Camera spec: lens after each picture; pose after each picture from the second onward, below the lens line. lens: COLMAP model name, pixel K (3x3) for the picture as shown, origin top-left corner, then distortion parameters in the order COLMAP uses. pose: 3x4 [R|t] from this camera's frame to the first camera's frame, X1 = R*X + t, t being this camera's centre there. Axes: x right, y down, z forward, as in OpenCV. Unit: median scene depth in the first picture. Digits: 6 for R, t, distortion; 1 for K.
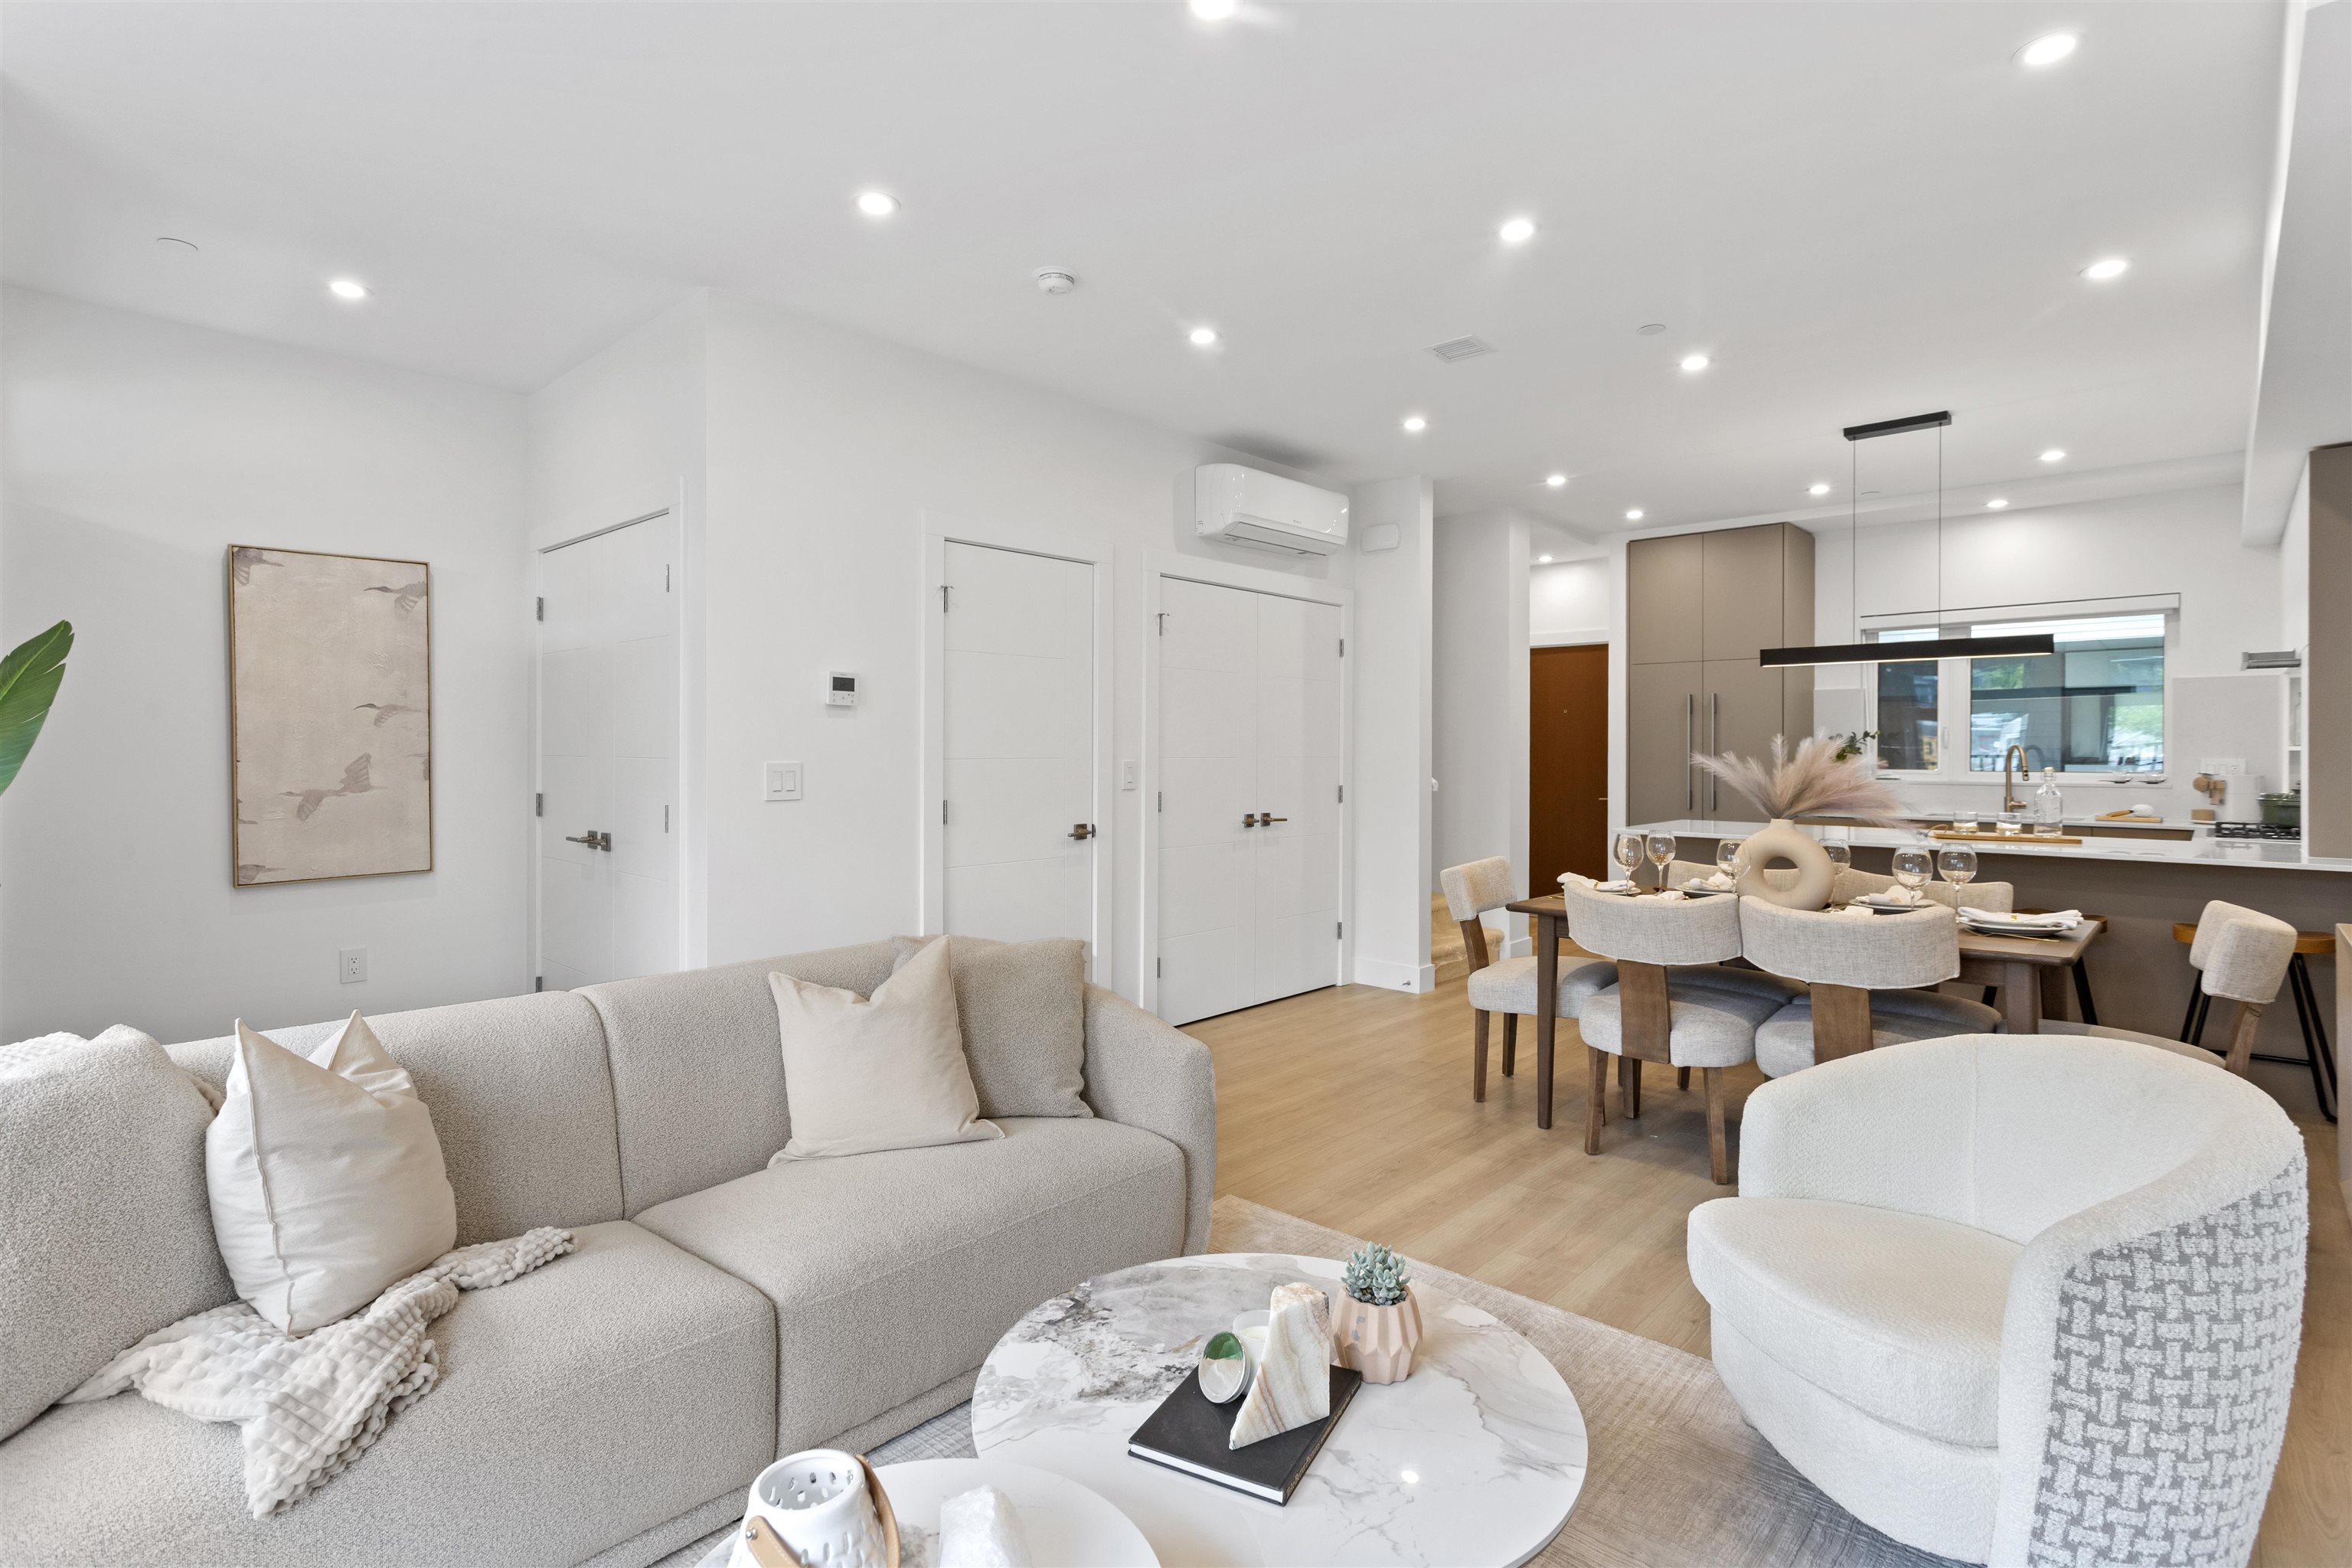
lens RADIAL K [[1137.3, 0, 1173.4], [0, 1137.3, 767.3], [0, 0, 1]] dist [0.000341, -0.000616]
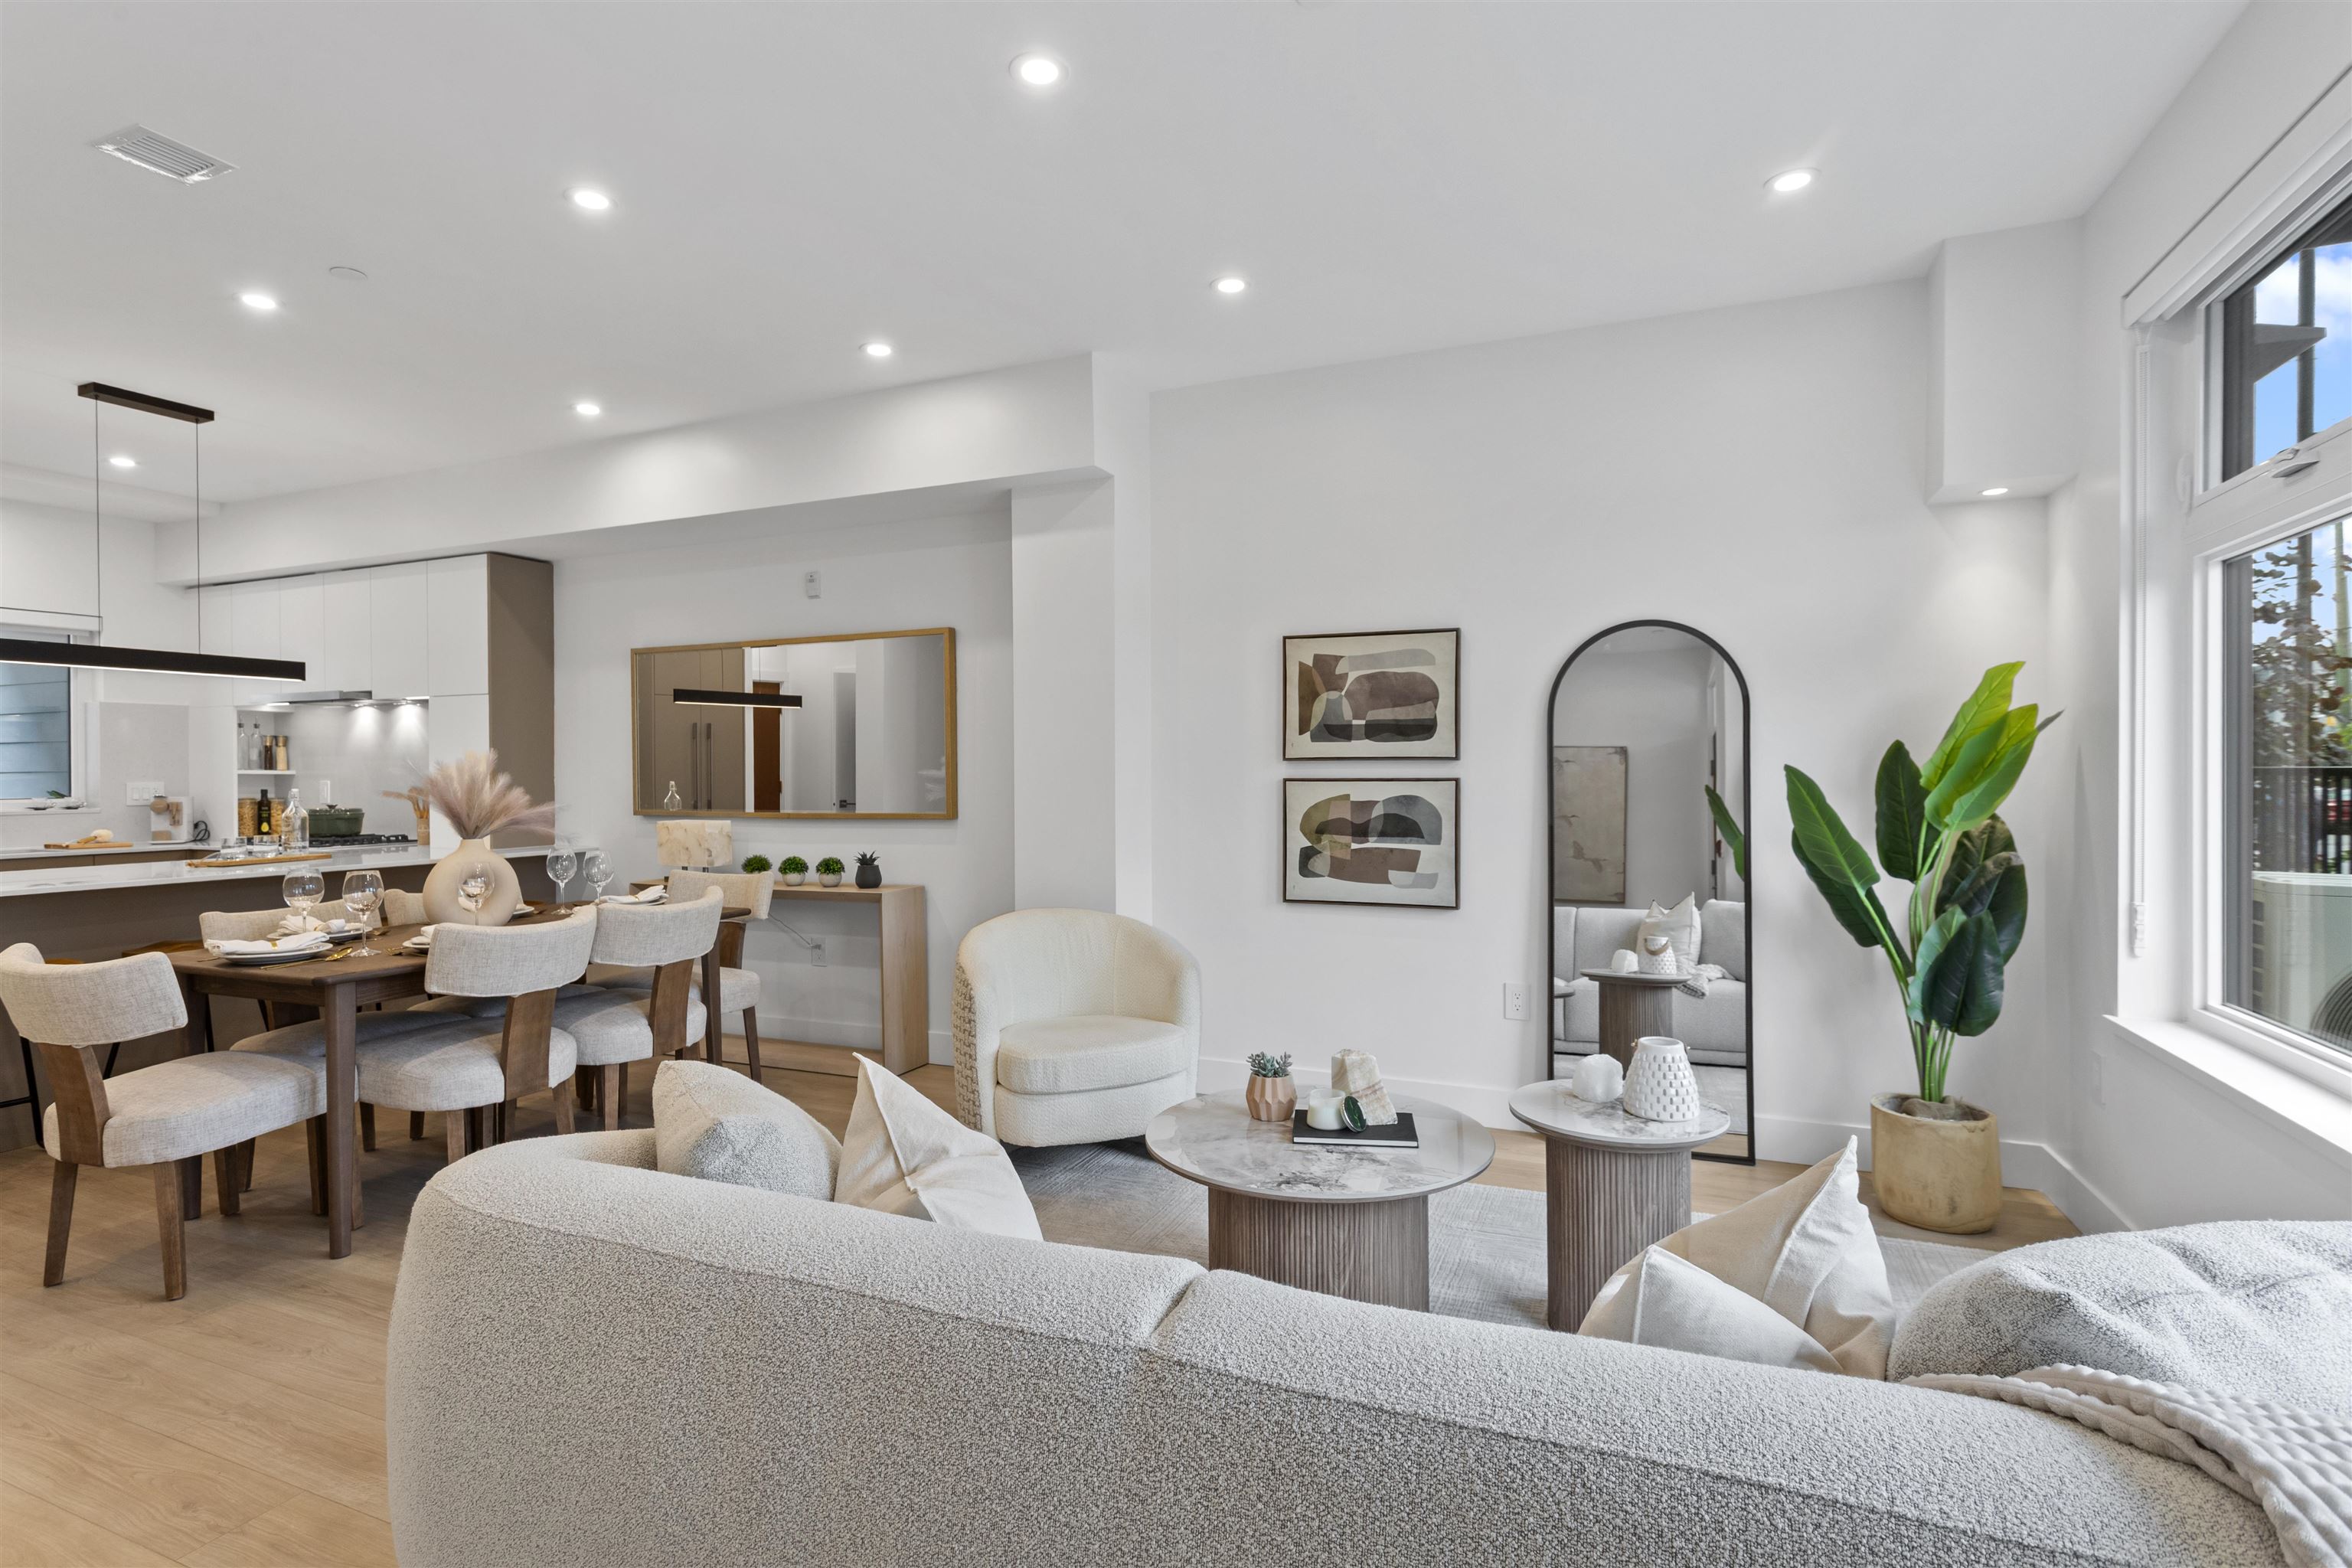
lens RADIAL K [[1137.3, 0, 1173.7], [0, 1137.3, 783.2], [0, 0, 1]] dist [0.000341, -0.000616]
pose [[-0.339142, -0.006986, 0.940709, -0.637259], [0.016999, 0.999764, 0.013553, -0.007437], [-0.940582, 0.020588, -0.338943, 0.773031]]
